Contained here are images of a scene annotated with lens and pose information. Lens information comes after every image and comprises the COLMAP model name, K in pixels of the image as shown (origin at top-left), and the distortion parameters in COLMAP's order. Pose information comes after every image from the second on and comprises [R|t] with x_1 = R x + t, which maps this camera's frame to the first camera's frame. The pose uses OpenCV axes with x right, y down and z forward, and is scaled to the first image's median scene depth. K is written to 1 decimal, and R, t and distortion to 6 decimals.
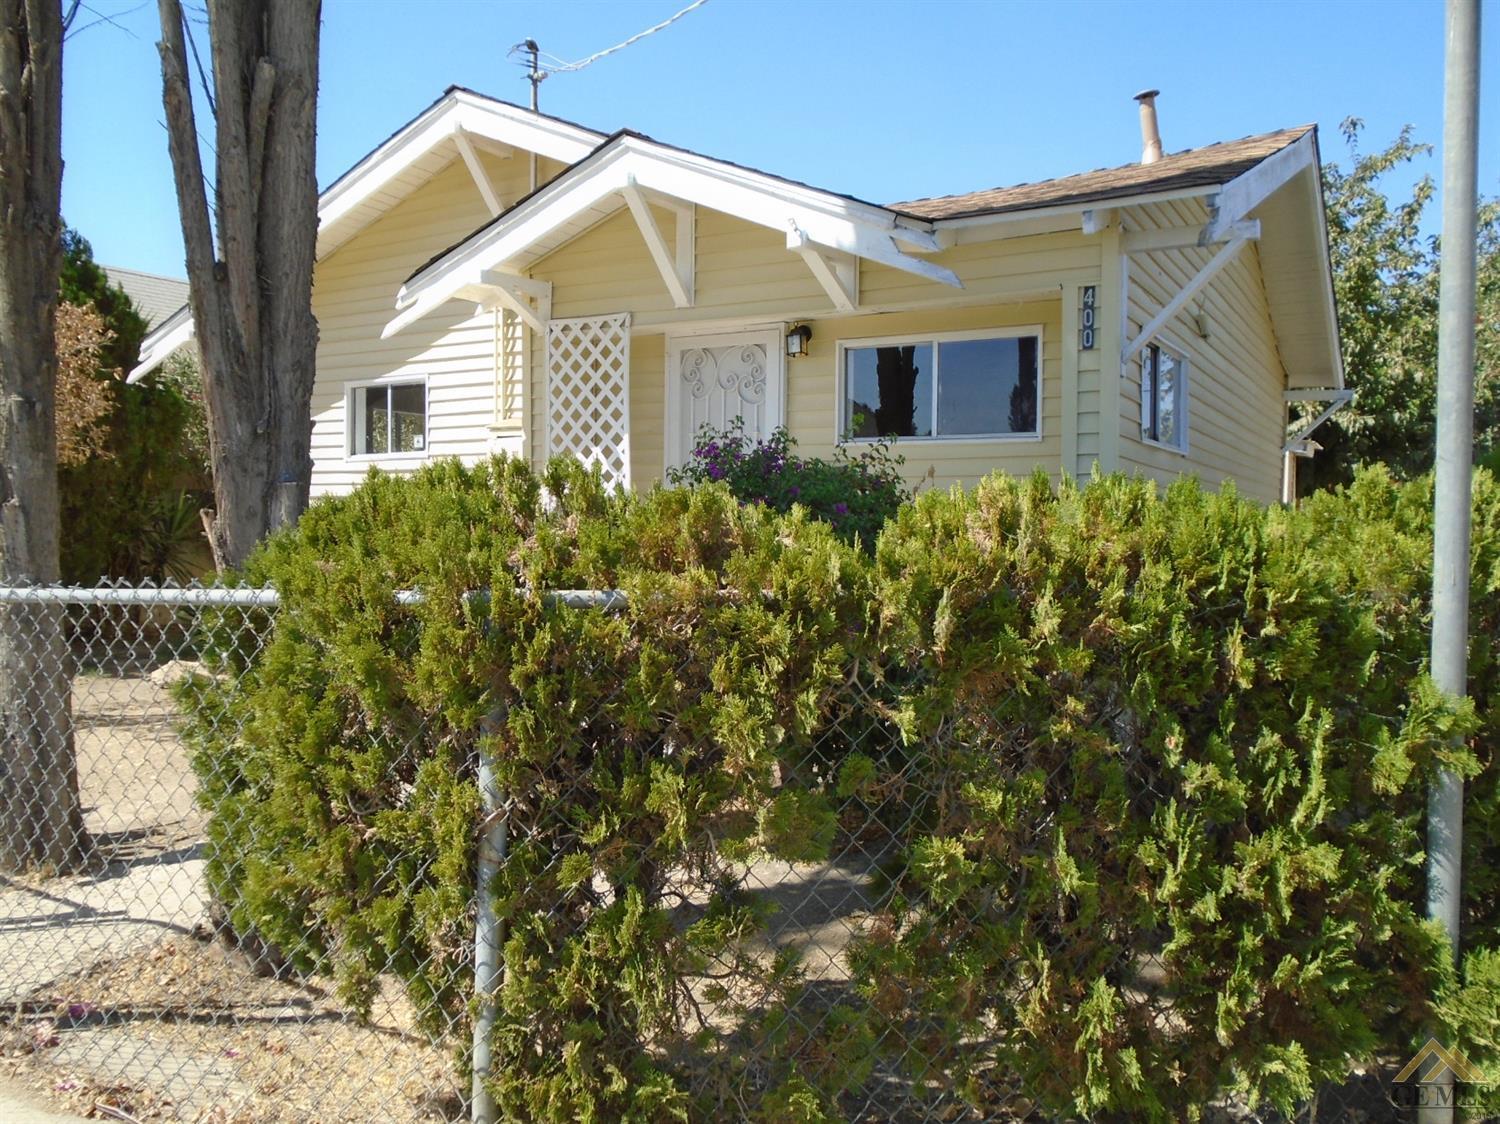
lens RADIAL K [[1141.4, 0, 750.0], [0, 1141.4, 562.0], [0, 0, 1]] dist [0.002209, 0.000917]
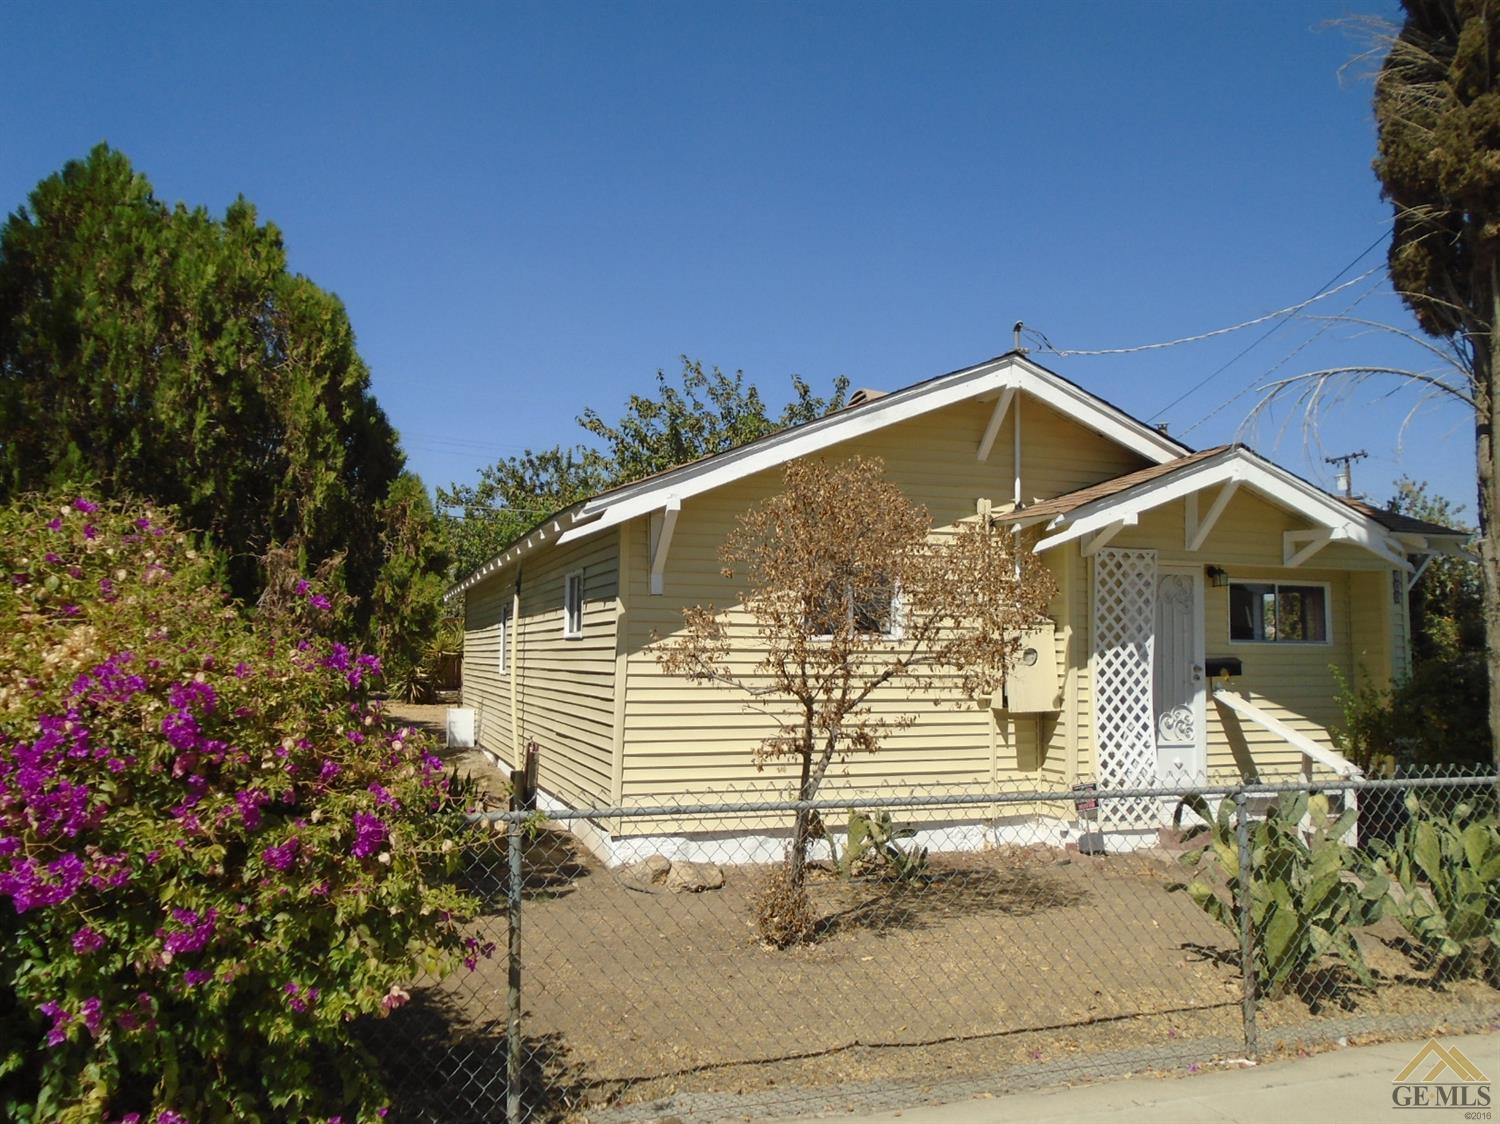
lens RADIAL K [[1141.4, 0, 750.0], [0, 1141.4, 562.0], [0, 0, 1]] dist [0.002209, 0.000917]
pose [[0.637400, 0.051427, 0.768815, -1.518036], [0.025093, 0.995856, -0.087418, -0.090738], [-0.770124, 0.075012, 0.633468, 0.486313]]
